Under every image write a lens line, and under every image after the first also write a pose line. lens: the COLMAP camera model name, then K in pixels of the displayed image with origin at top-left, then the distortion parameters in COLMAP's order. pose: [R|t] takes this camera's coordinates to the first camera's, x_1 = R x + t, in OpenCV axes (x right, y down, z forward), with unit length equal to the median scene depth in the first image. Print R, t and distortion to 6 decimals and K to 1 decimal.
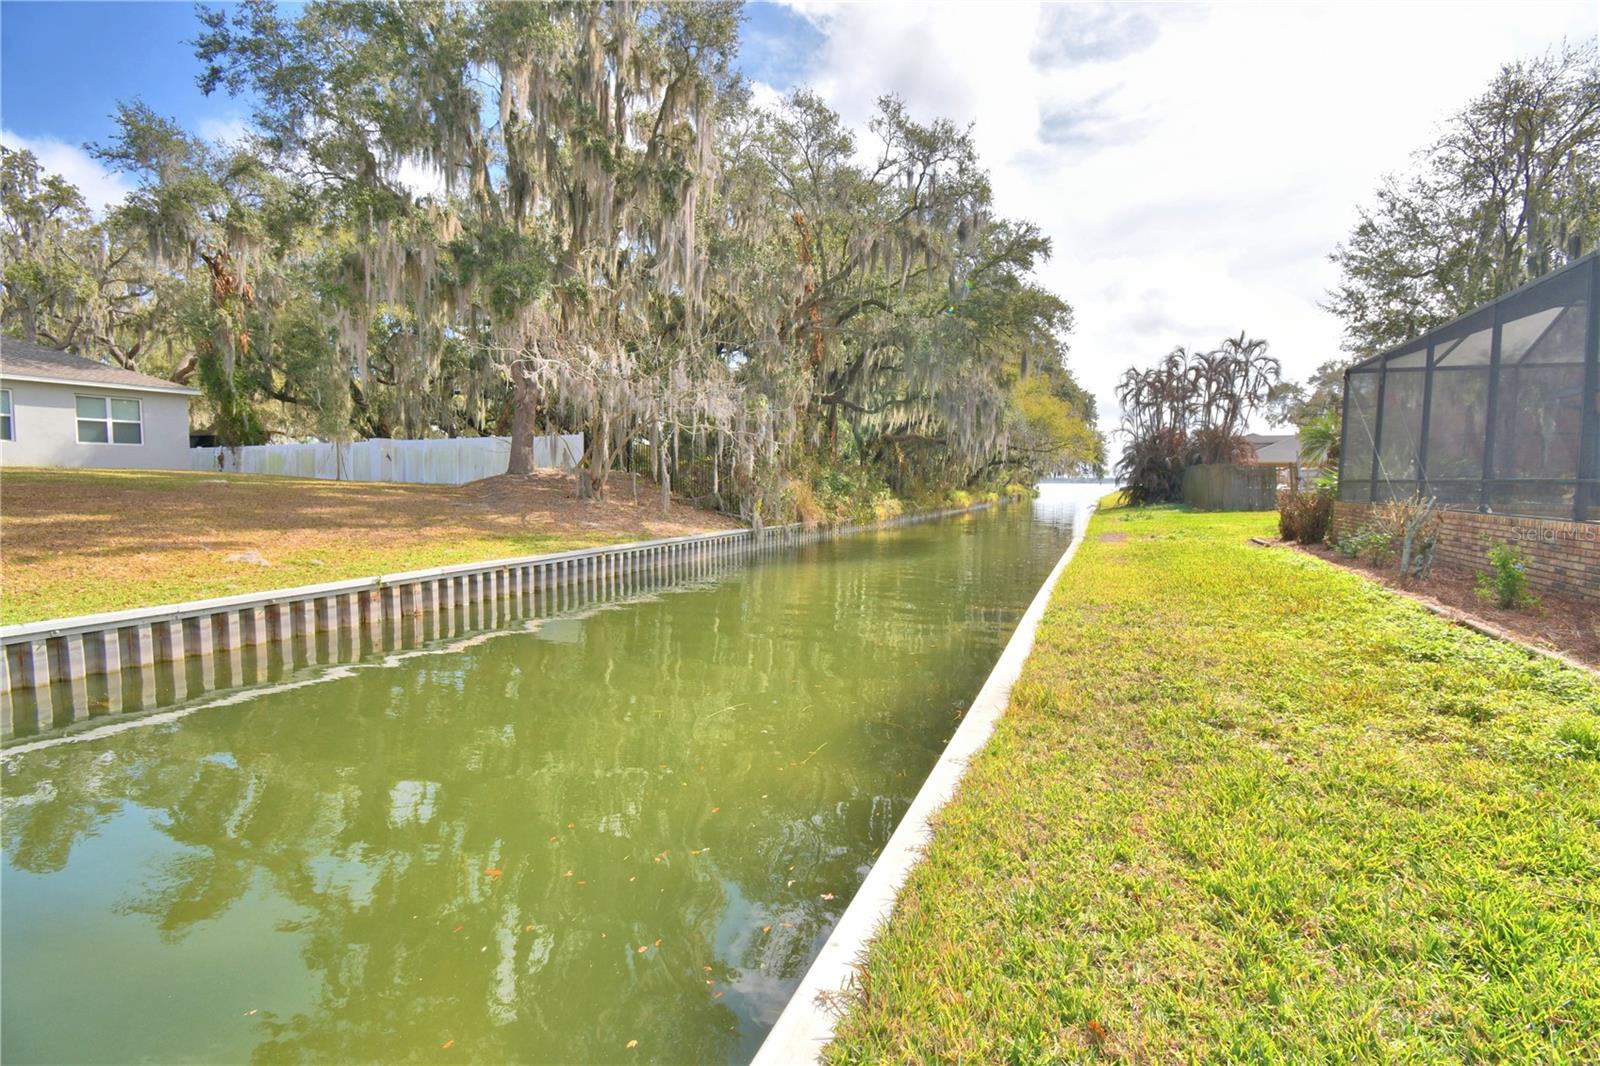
lens RADIAL K [[701.0, 0, 794.5], [0, 701.0, 533.7], [0, 0, 1]] dist [0.019978, -0.024731]
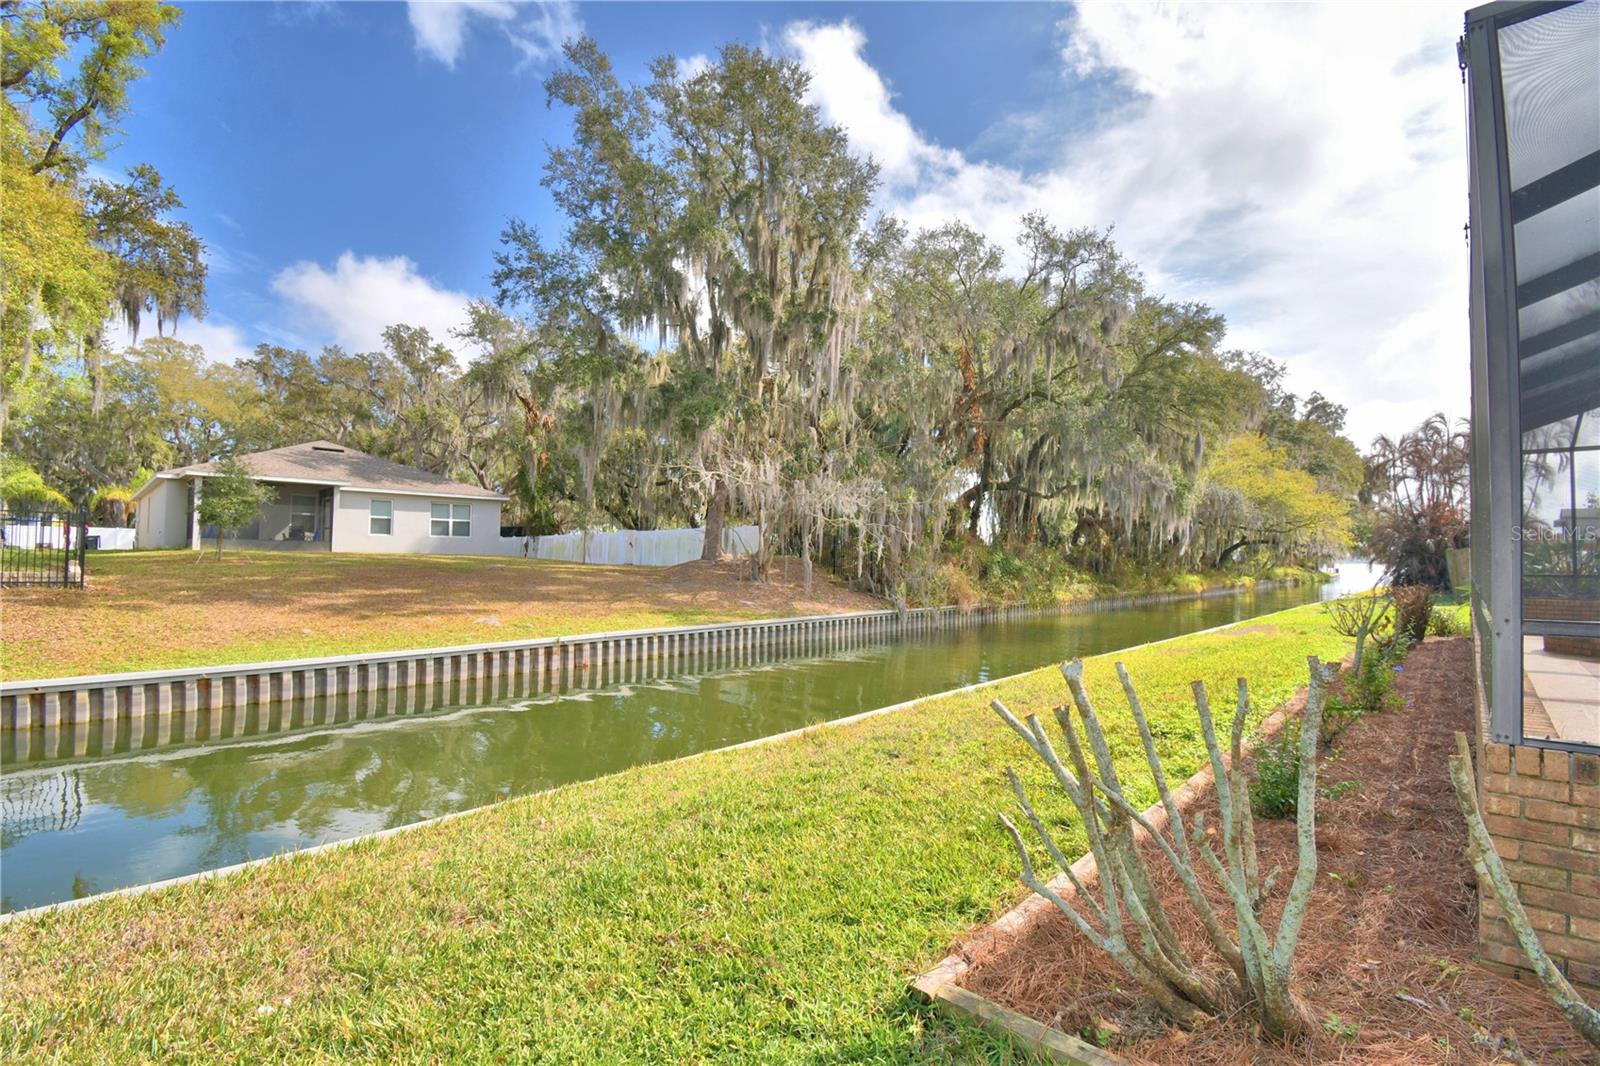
lens RADIAL K [[701.0, 0, 794.5], [0, 701.0, 533.7], [0, 0, 1]] dist [0.019978, -0.024731]
pose [[0.938936, -0.009797, -0.343952, 0.190723], [-0.028765, 0.993861, -0.106834, -0.004525], [0.342887, 0.110204, 0.932890, -0.100199]]
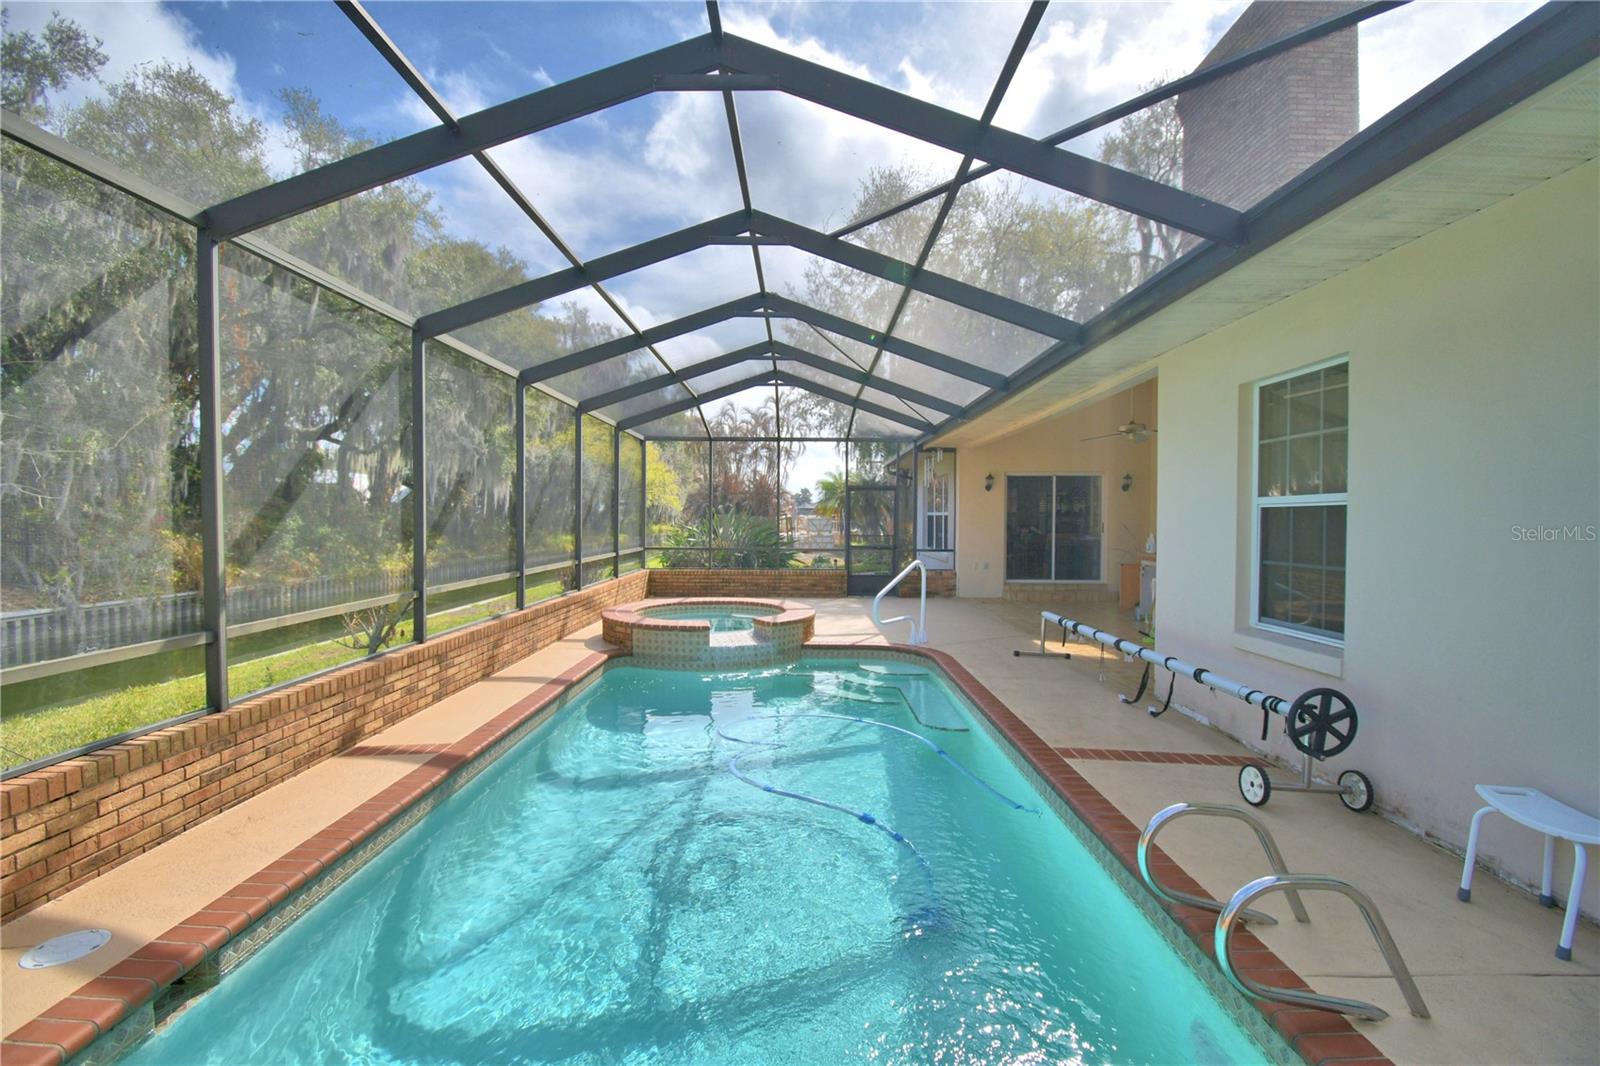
lens RADIAL K [[697.3, 0, 800.0], [0, 697.3, 533.0], [0, 0, 1]] dist [0.014925, -0.023956]
pose [[0.915449, -0.011202, 0.402278, 0.417024], [0.031788, 0.998502, -0.044534, -0.031995], [-0.401177, 0.053556, 0.914434, 0.012626]]
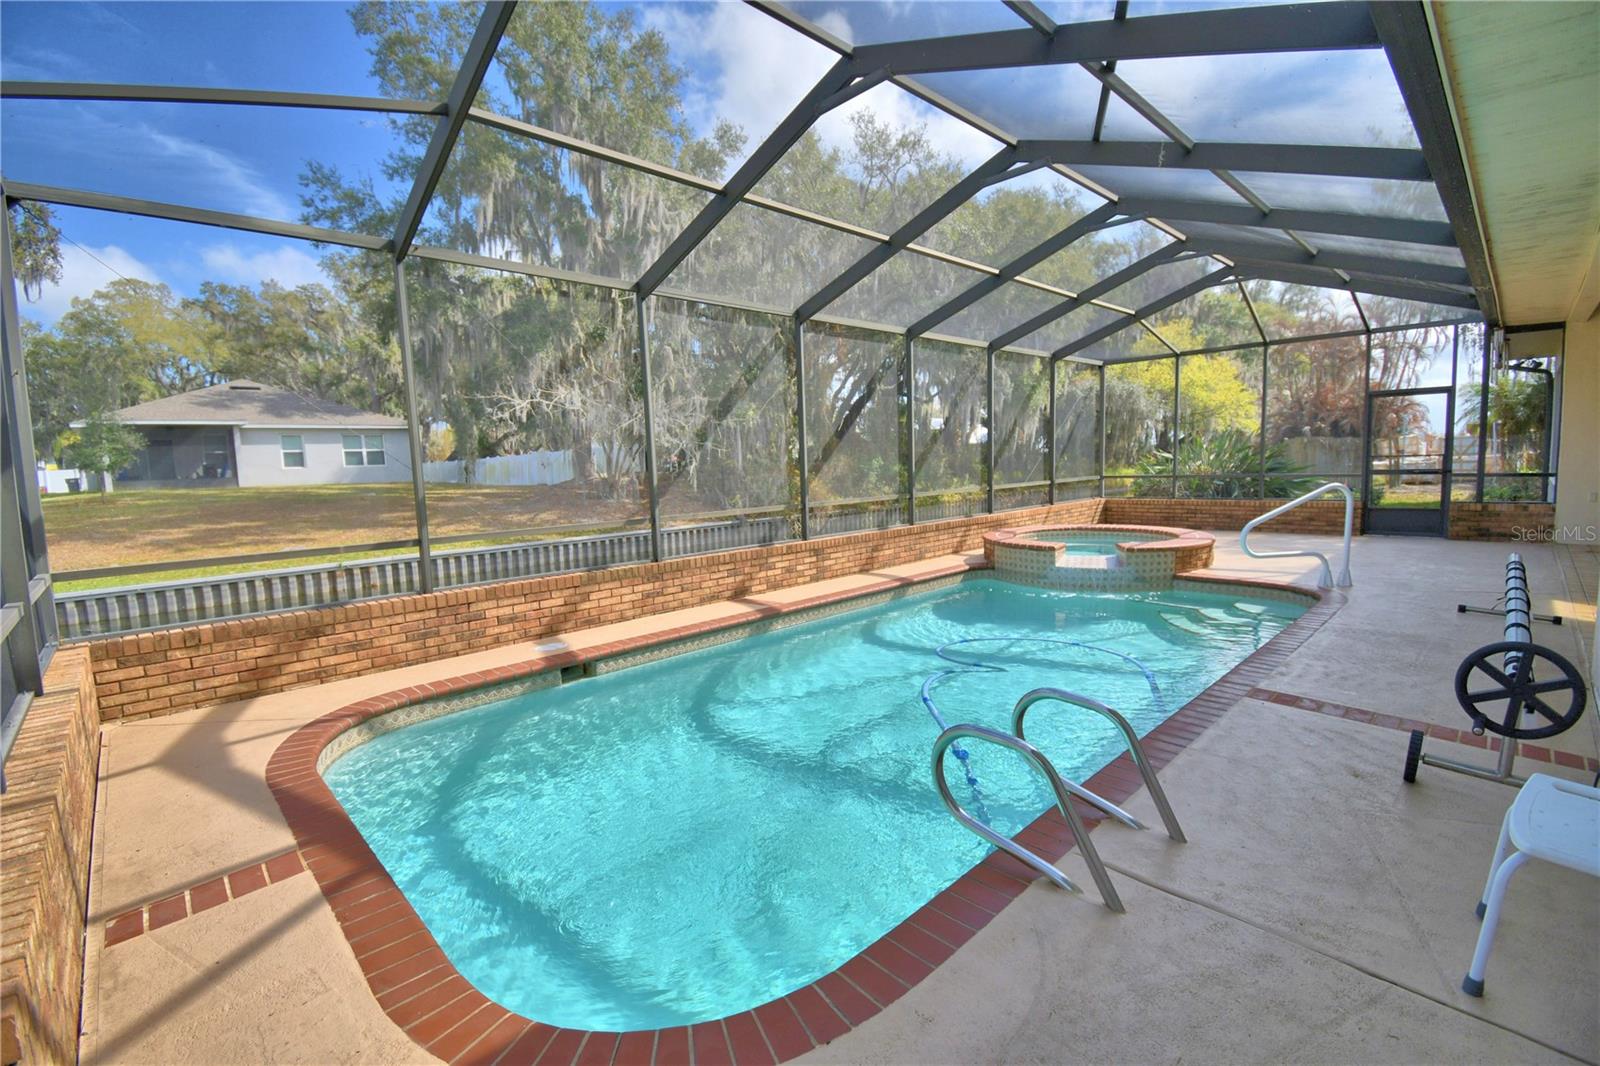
lens RADIAL K [[701.0, 0, 794.5], [0, 701.0, 533.7], [0, 0, 1]] dist [0.019978, -0.024731]
pose [[0.922528, -0.000216, -0.385929, 0.543028], [0.012306, 0.999508, 0.028857, -0.020403], [0.385733, -0.031371, 0.922077, -0.042167]]
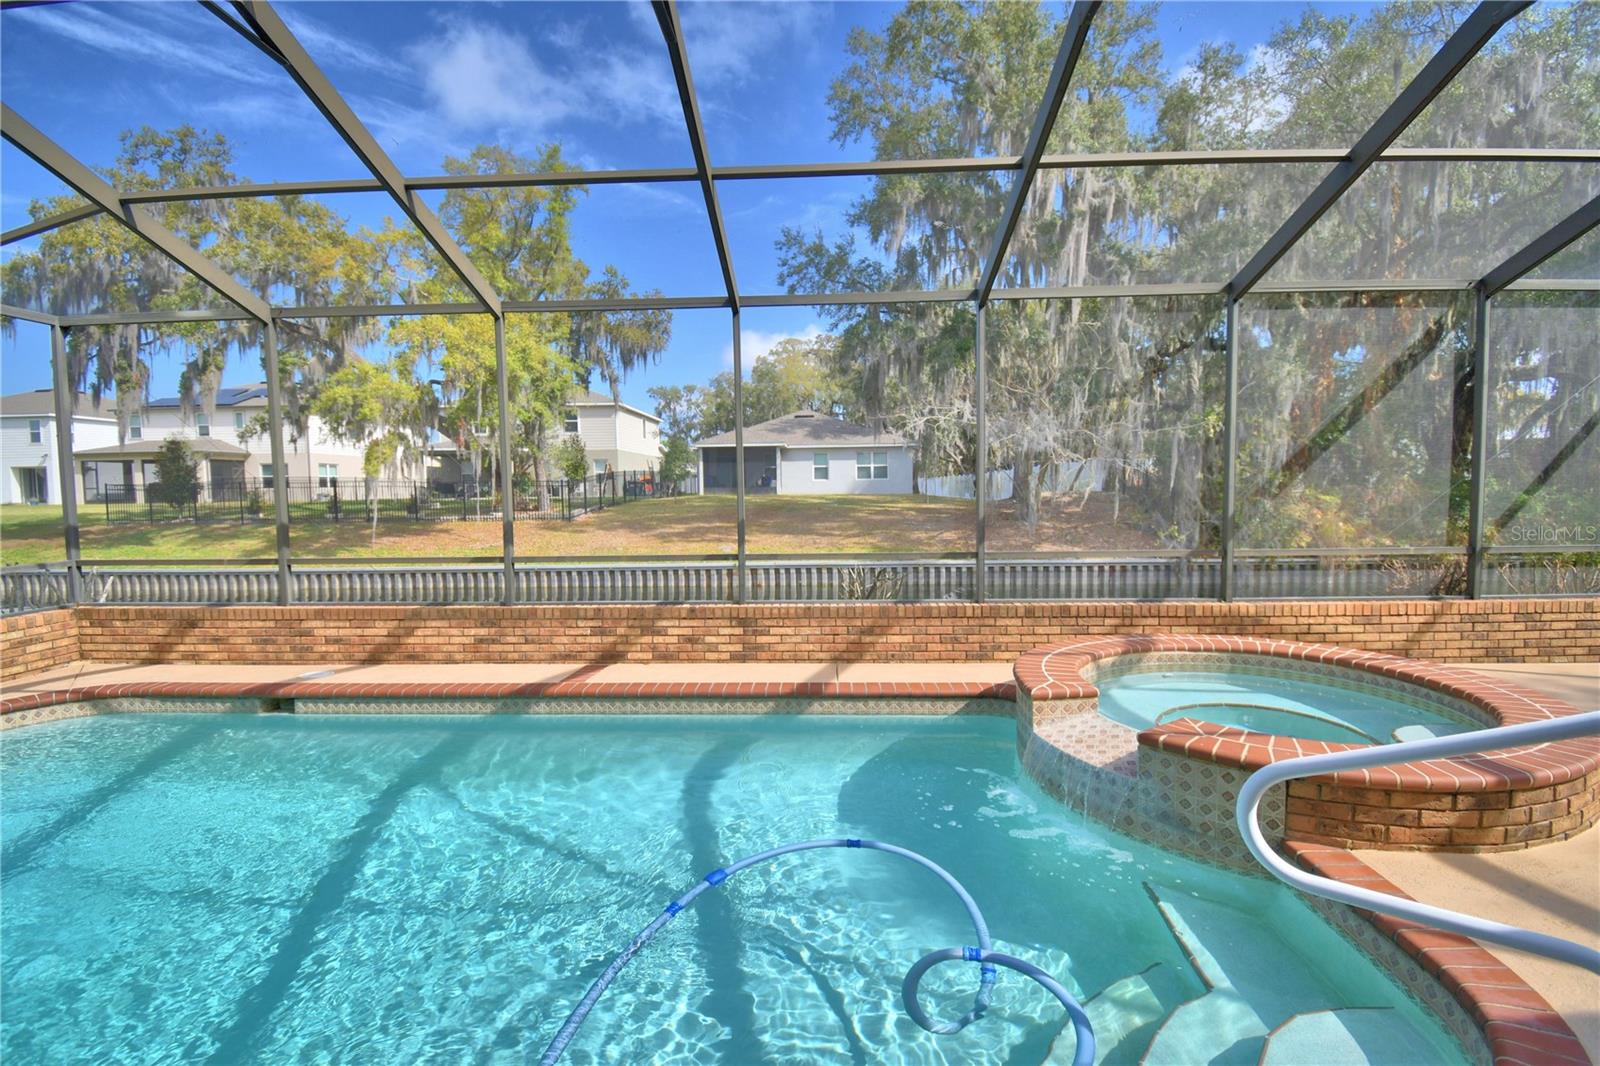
lens RADIAL K [[700.5, 0, 793.1], [0, 700.5, 529.6], [0, 0, 1]] dist [0.019688, -0.026022]
pose [[0.360314, 0.042813, -0.931848, 0.682917], [-0.054792, 0.998193, 0.024675, -0.045831], [0.931221, 0.042167, 0.362009, 0.251110]]
